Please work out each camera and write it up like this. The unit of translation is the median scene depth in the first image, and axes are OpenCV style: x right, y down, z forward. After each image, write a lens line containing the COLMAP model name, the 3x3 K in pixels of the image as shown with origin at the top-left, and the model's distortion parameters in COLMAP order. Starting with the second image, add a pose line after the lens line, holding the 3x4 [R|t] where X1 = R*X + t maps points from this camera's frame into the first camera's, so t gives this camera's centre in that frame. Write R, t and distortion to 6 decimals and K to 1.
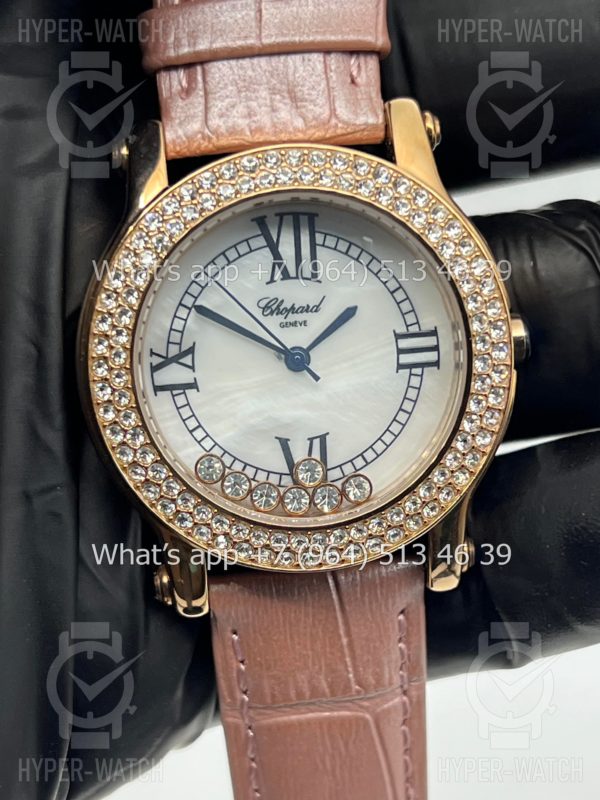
lens RADIAL K [[1798.8, 0, 302.5], [0, 1798.8, 424.7], [0, 0, 1]] dist [0.231842, 0.000000]
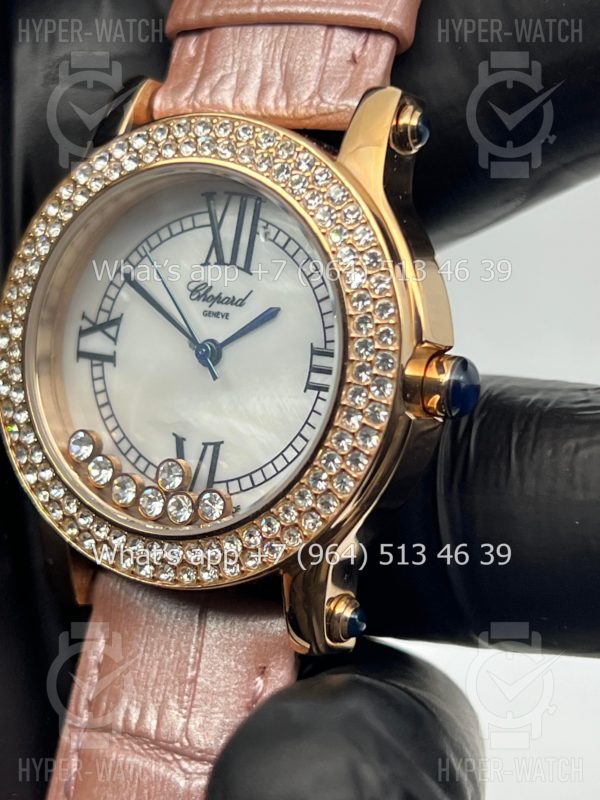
lens RADIAL K [[1798.8, 0, 291.1], [0, 1798.8, 383.1], [0, 0, 1]] dist [0.231842, 0.000000]
pose [[0.813509, 0.202581, -0.545128, 0.522151], [-0.235133, 0.971909, 0.010287, -0.040803], [0.531898, 0.119808, 0.838290, 0.271563]]
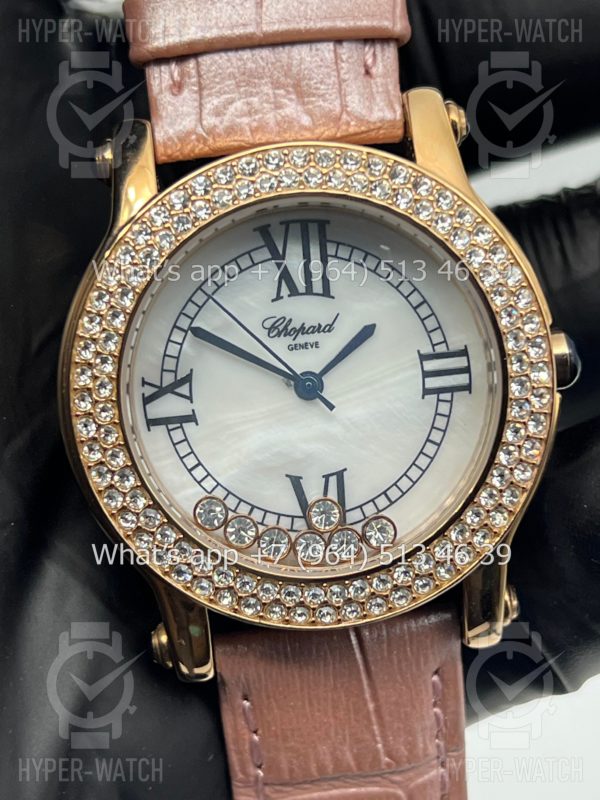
lens RADIAL K [[1798.8, 0, 296.8], [0, 1798.8, 398.1], [0, 0, 1]] dist [0.231842, 0.000000]
pose [[0.999141, -0.021211, -0.035611, 0.022429], [0.020258, 0.999432, -0.026922, -0.006839], [0.036162, 0.026178, 0.999003, 0.120716]]
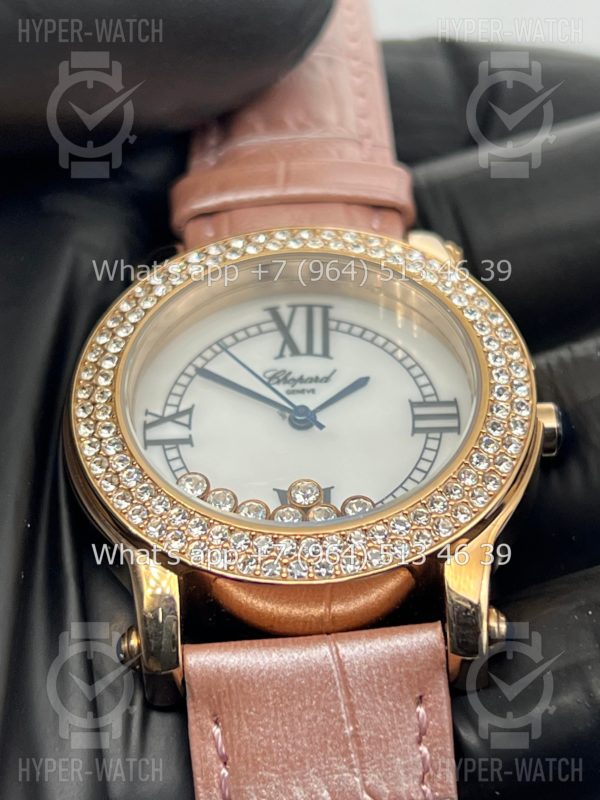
lens RADIAL K [[1798.8, 0, 306.6], [0, 1798.8, 402.4], [0, 0, 1]] dist [0.231842, 0.000000]
pose [[0.992948, -0.027832, -0.115236, 0.105242], [-0.056211, 0.745300, -0.664356, 0.567501], [0.104376, 0.666149, 0.738479, 0.316064]]
